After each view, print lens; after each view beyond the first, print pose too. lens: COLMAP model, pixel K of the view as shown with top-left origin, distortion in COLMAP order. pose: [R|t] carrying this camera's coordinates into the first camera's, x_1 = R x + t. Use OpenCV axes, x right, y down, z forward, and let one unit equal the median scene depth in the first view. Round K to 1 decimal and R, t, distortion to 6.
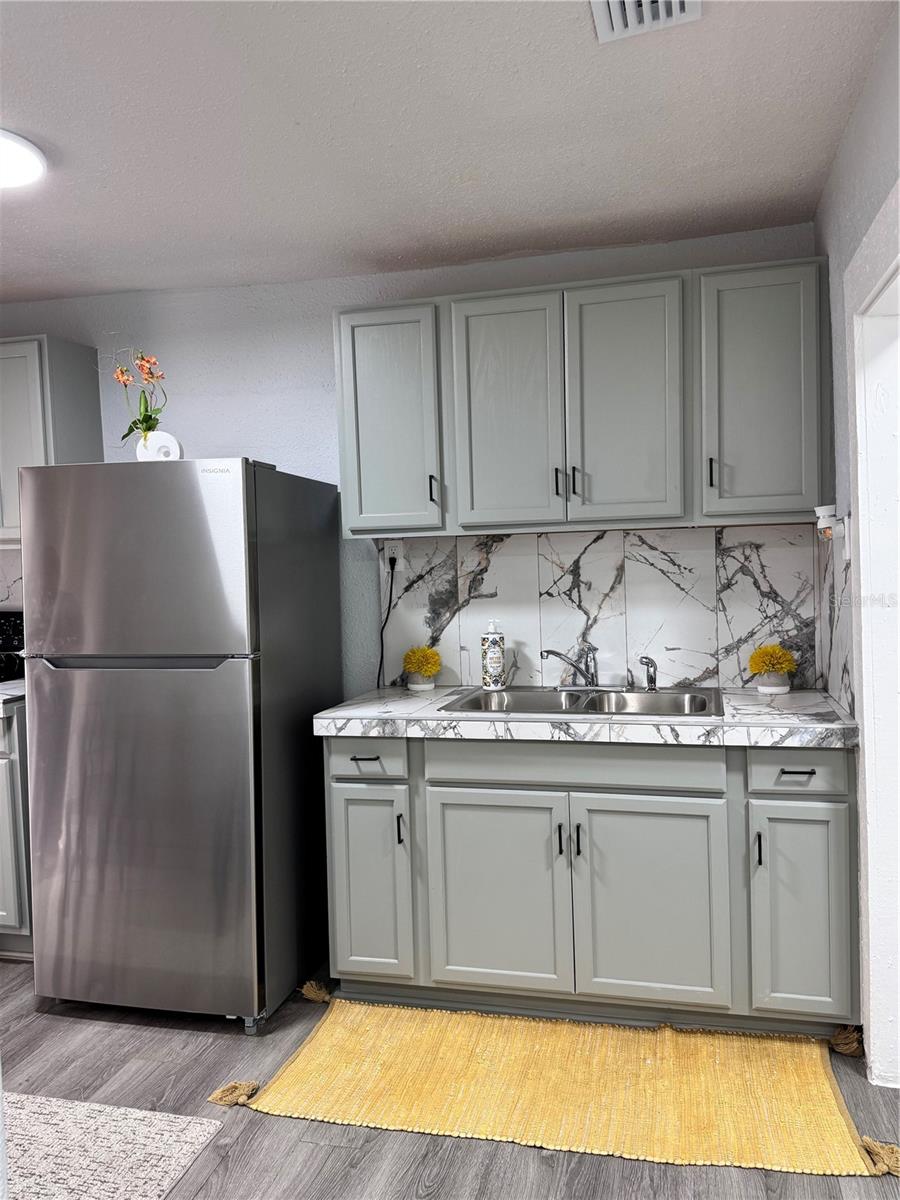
lens RADIAL K [[954.5, 0, 437.6], [0, 954.5, 591.1], [0, 0, 1]] dist [0.091733, -0.119718]
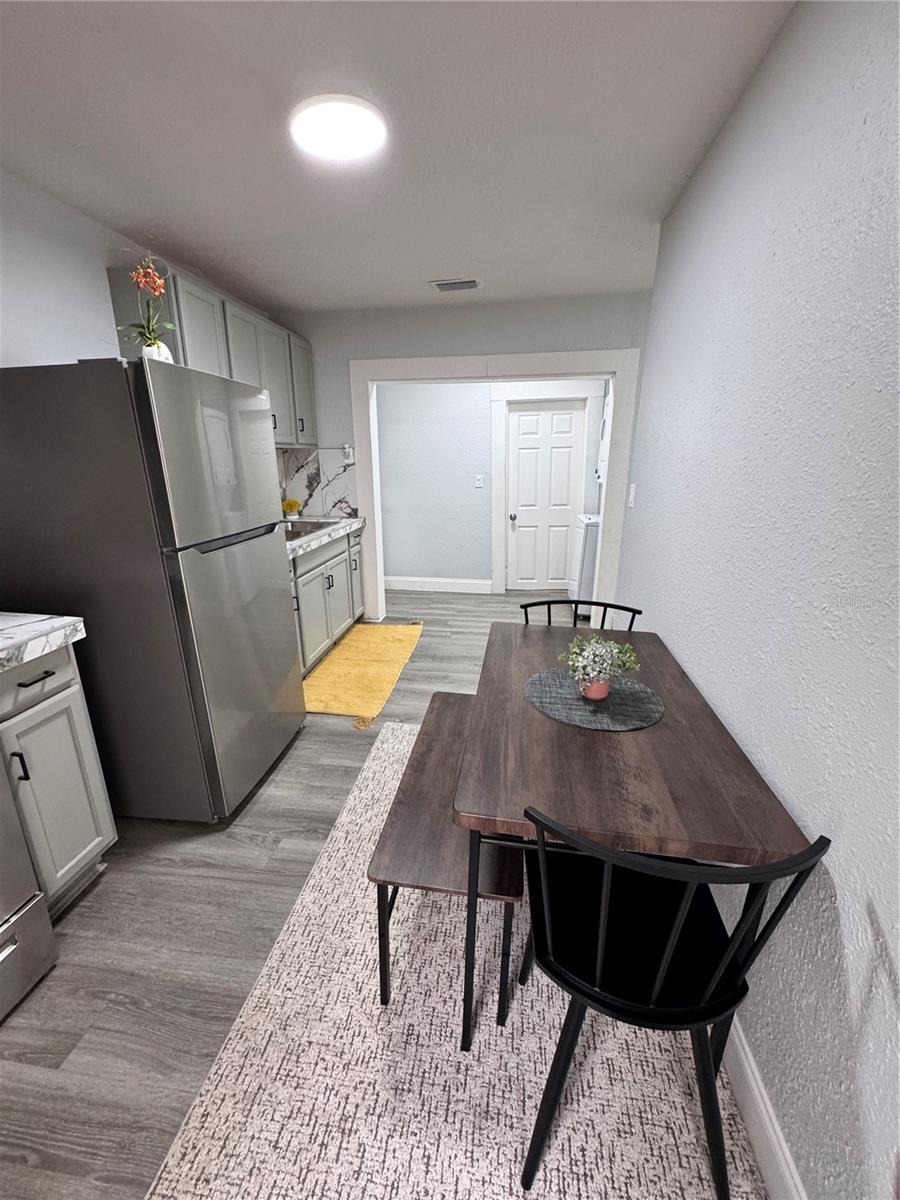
lens RADIAL K [[478.5, 0, 451.8], [0, 478.5, 597.2], [0, 0, 1]] dist [-0.002098, 0.000530]
pose [[-0.123671, -0.258155, 0.958155, -0.970924], [0.040810, 0.963428, 0.264843, -0.010501], [-0.991484, 0.071856, -0.108613, 0.757062]]
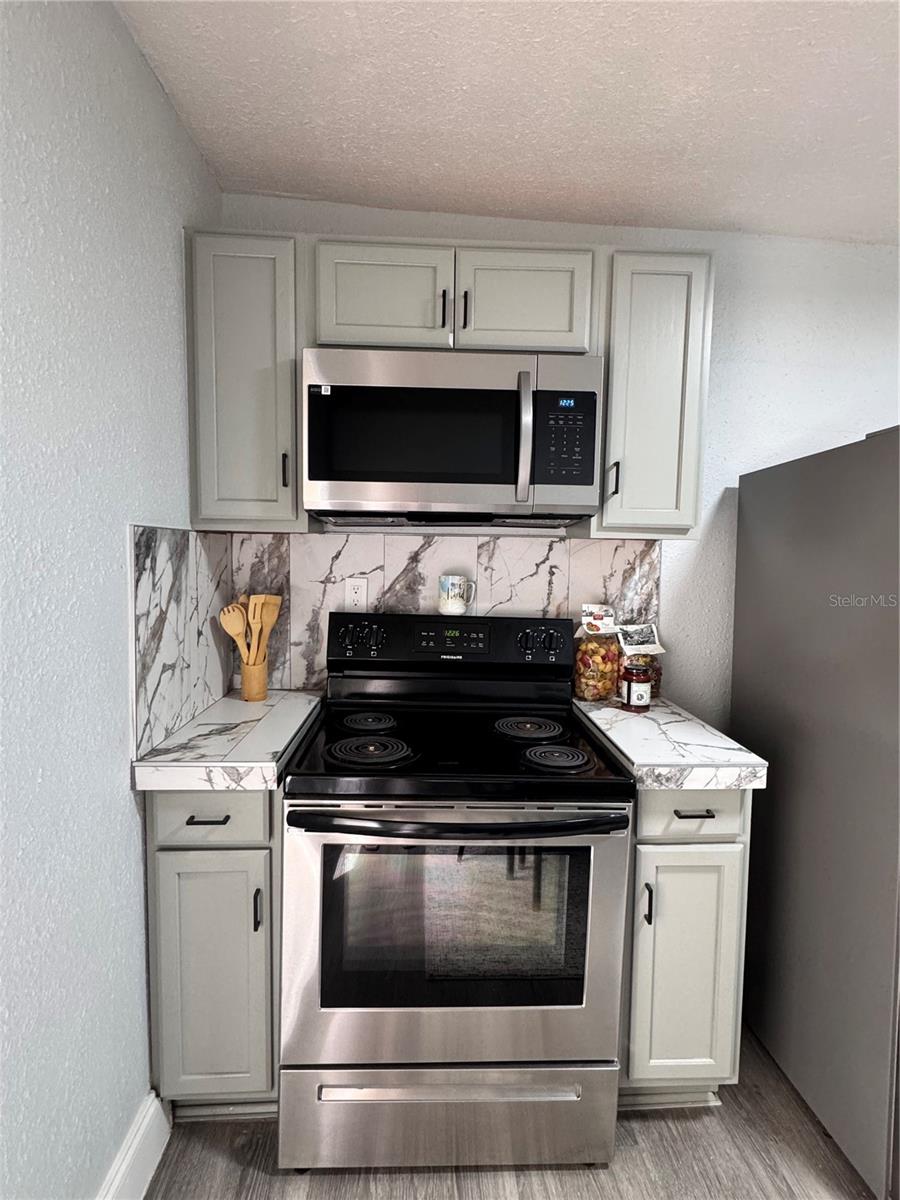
lens RADIAL K [[599.3, 0, 453.3], [0, 599.3, 592.9], [0, 0, 1]] dist [-0.000097, -0.000883]
pose [[0.950802, 0.020082, 0.309148, -0.840317], [-0.026842, 0.999484, 0.017629, -0.008029], [-0.308635, -0.025060, 0.950851, 0.721969]]
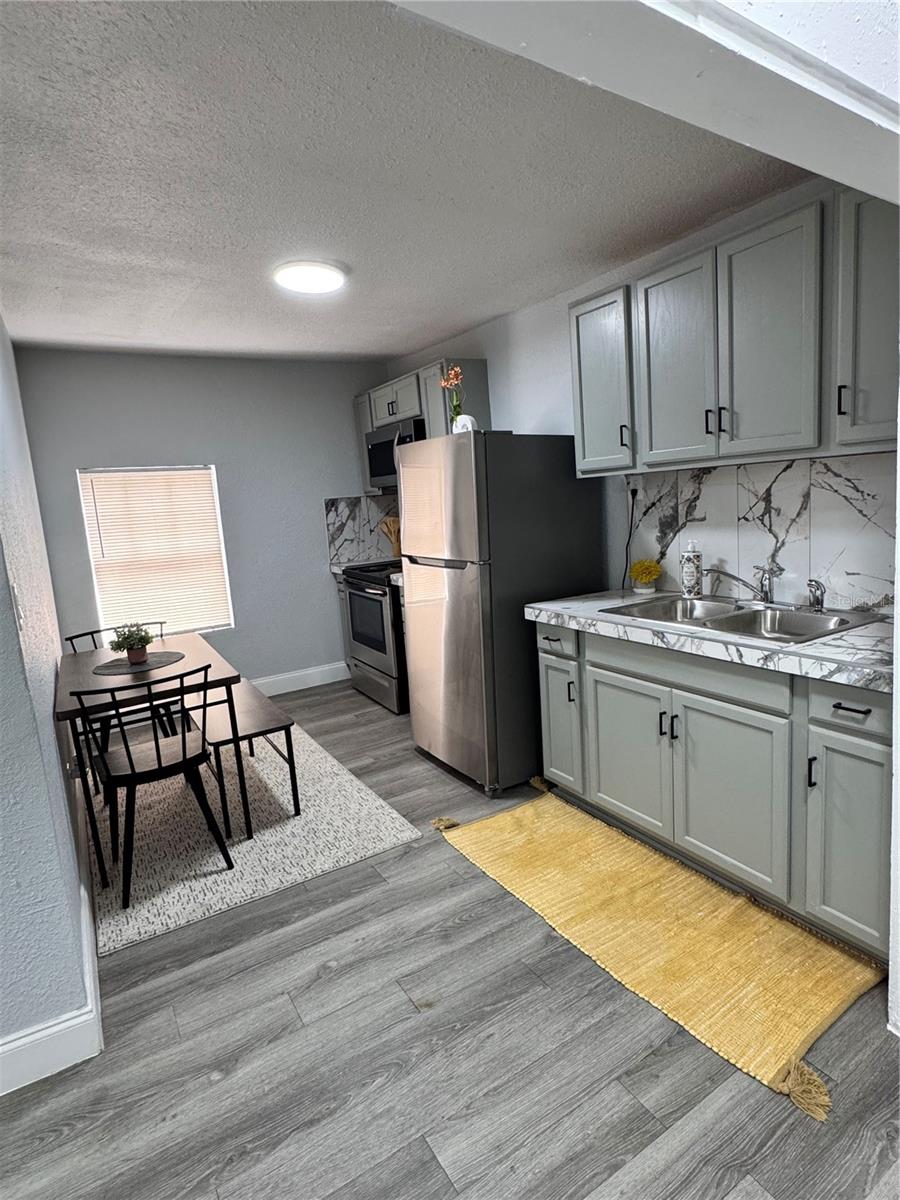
lens RADIAL K [[641.0, 0, 444.8], [0, 641.0, 589.1], [0, 0, 1]] dist [-0.015884, 0.003181]
pose [[0.712589, 0.078576, -0.697167, 0.445957], [0.021432, 0.990807, 0.133577, -0.026125], [0.701254, -0.110127, 0.704354, 0.225275]]
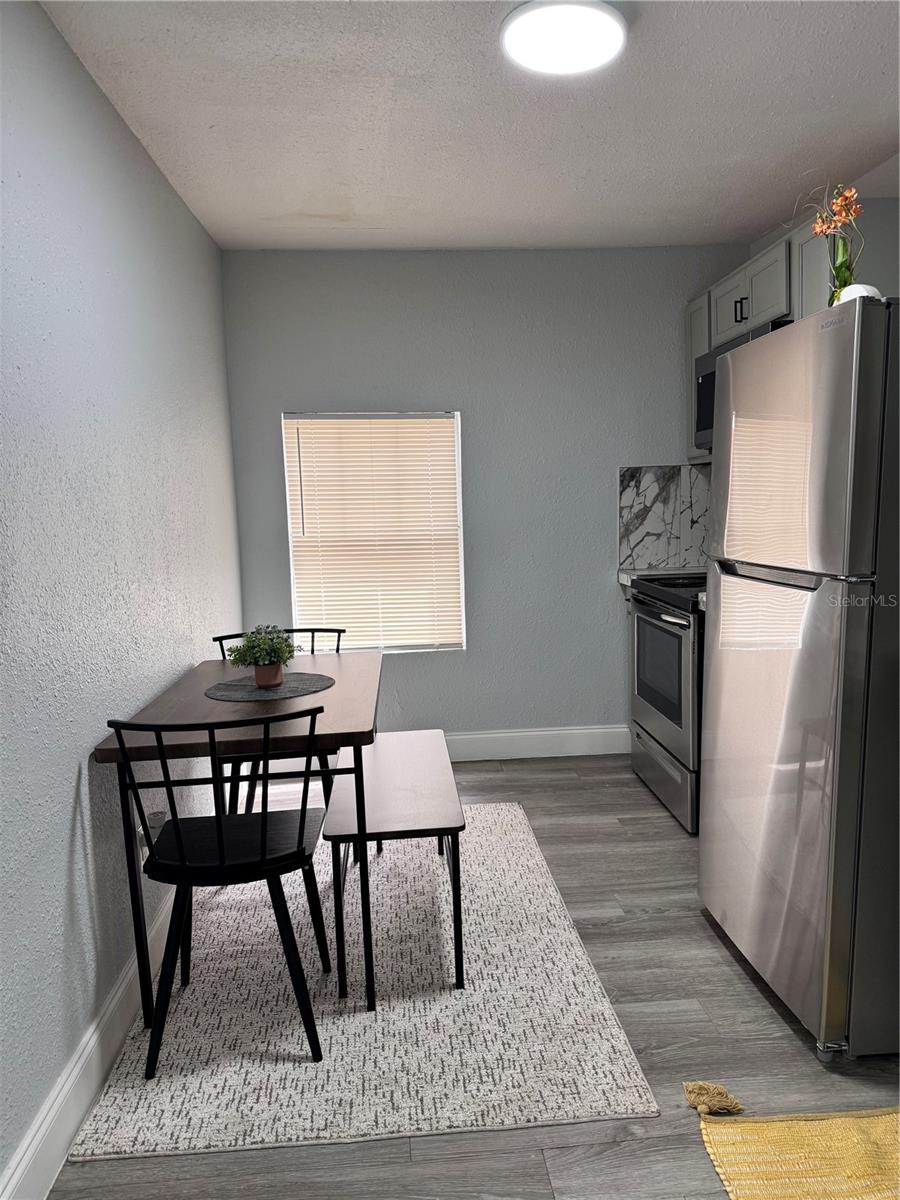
lens RADIAL K [[843.7, 0, 448.3], [0, 843.7, 602.2], [0, 0, 1]] dist [0.038400, -0.047445]
pose [[0.326913, 0.123778, -0.936914, 0.288821], [-0.022181, 0.992118, 0.123331, 0.012253], [0.944794, -0.019537, 0.327081, 0.471384]]
